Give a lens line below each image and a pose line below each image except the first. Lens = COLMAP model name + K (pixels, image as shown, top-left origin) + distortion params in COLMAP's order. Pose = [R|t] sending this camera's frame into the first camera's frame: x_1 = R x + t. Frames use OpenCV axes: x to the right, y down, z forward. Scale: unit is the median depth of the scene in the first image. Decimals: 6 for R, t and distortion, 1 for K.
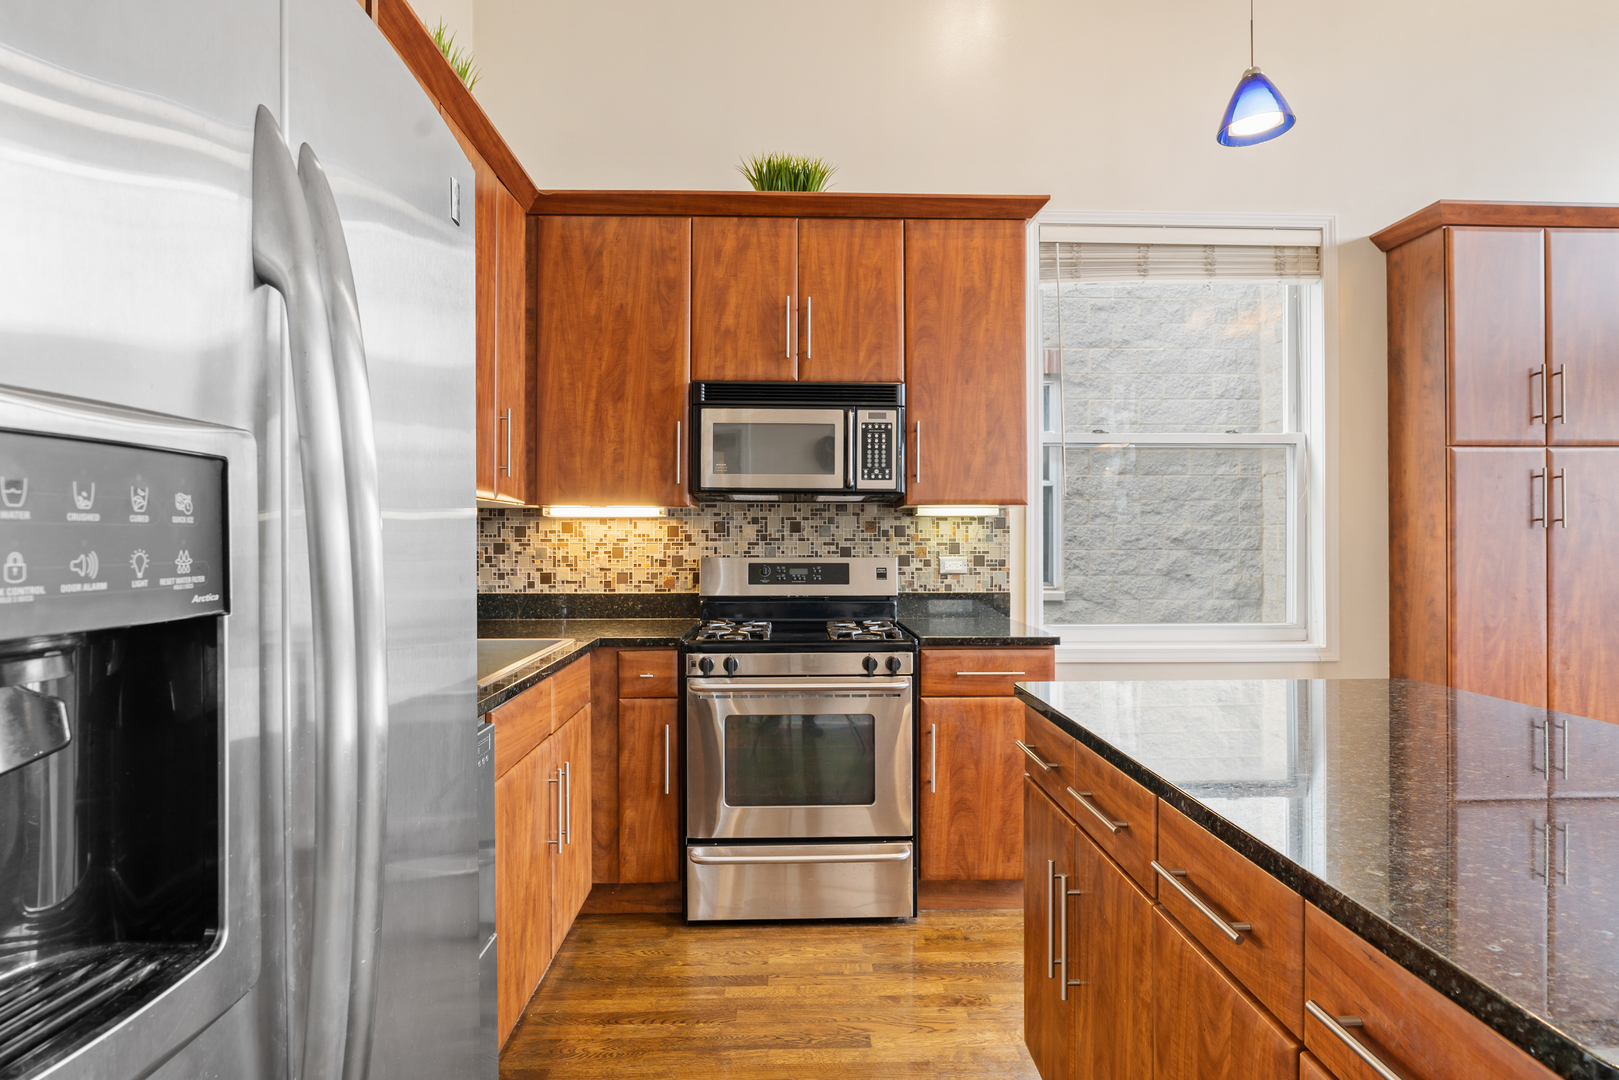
lens RADIAL K [[864.3, 0, 809.1], [0, 864.3, 543.3], [0, 0, 1]] dist [-0.010157, 0.001703]
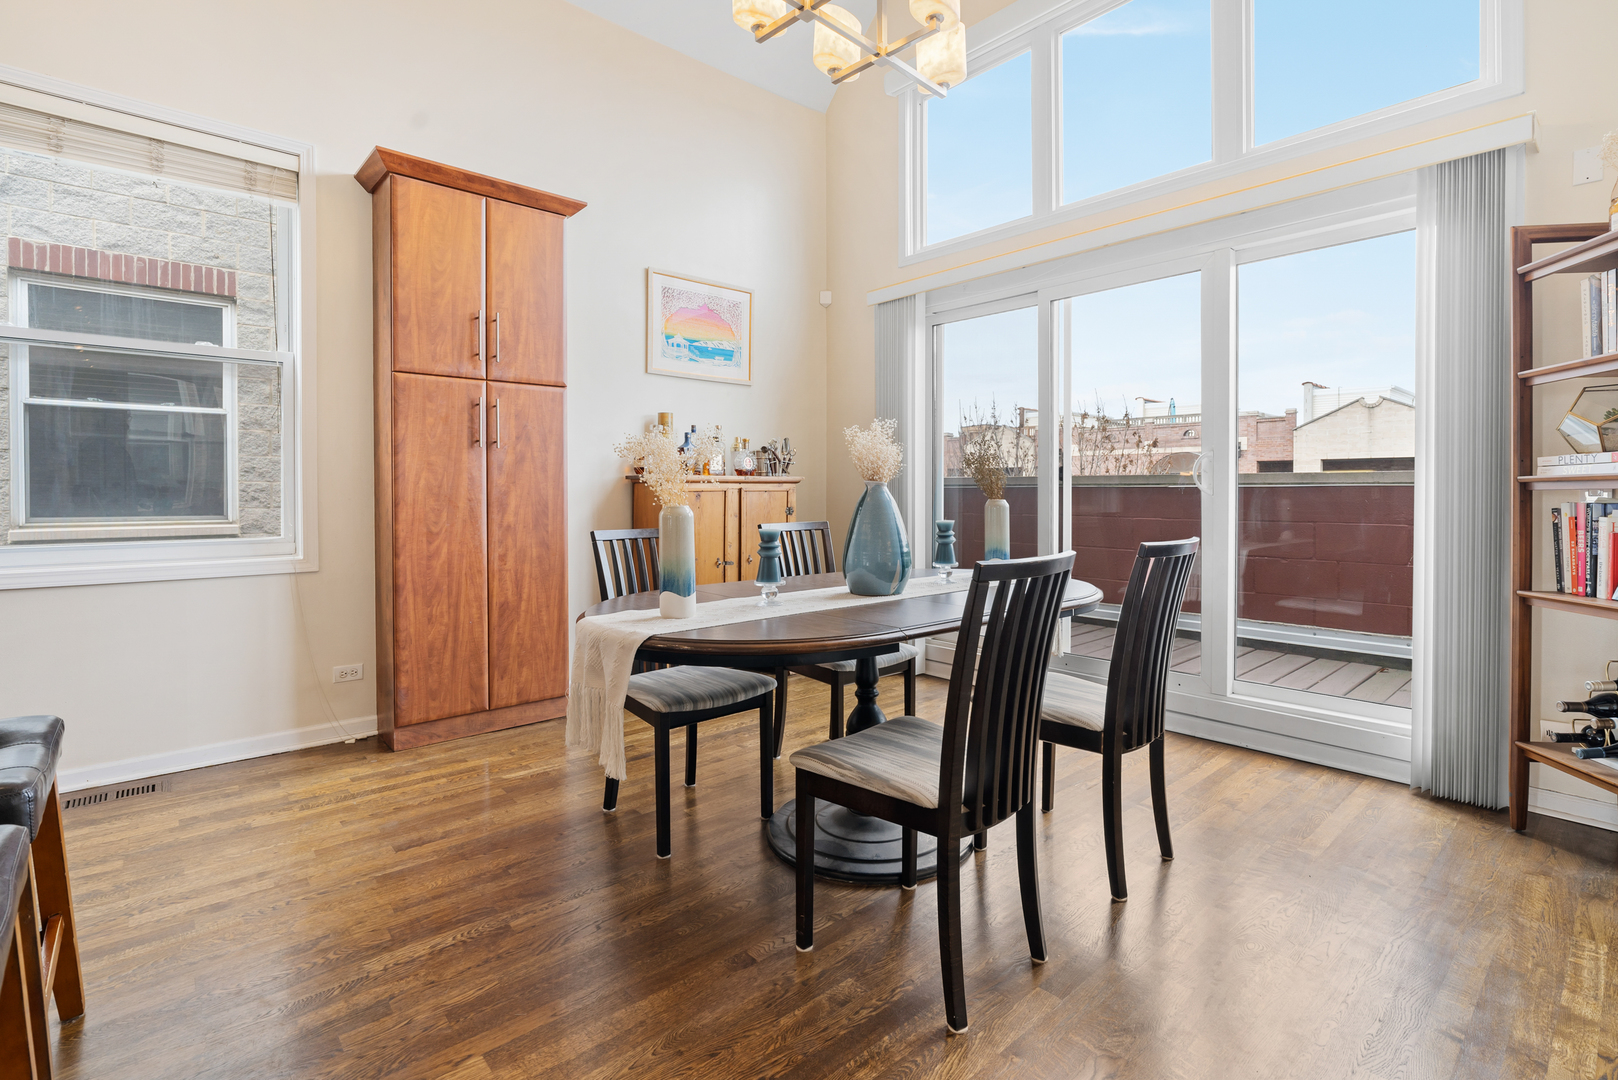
lens RADIAL K [[756.5, 0, 813.2], [0, 756.5, 499.0], [0, 0, 1]] dist [-0.016764, 0.005213]
pose [[0.763784, -0.005733, 0.645447, 0.529183], [0.000778, 0.999968, 0.007961, 0.045321], [-0.645472, -0.005578, 0.763764, -0.099904]]
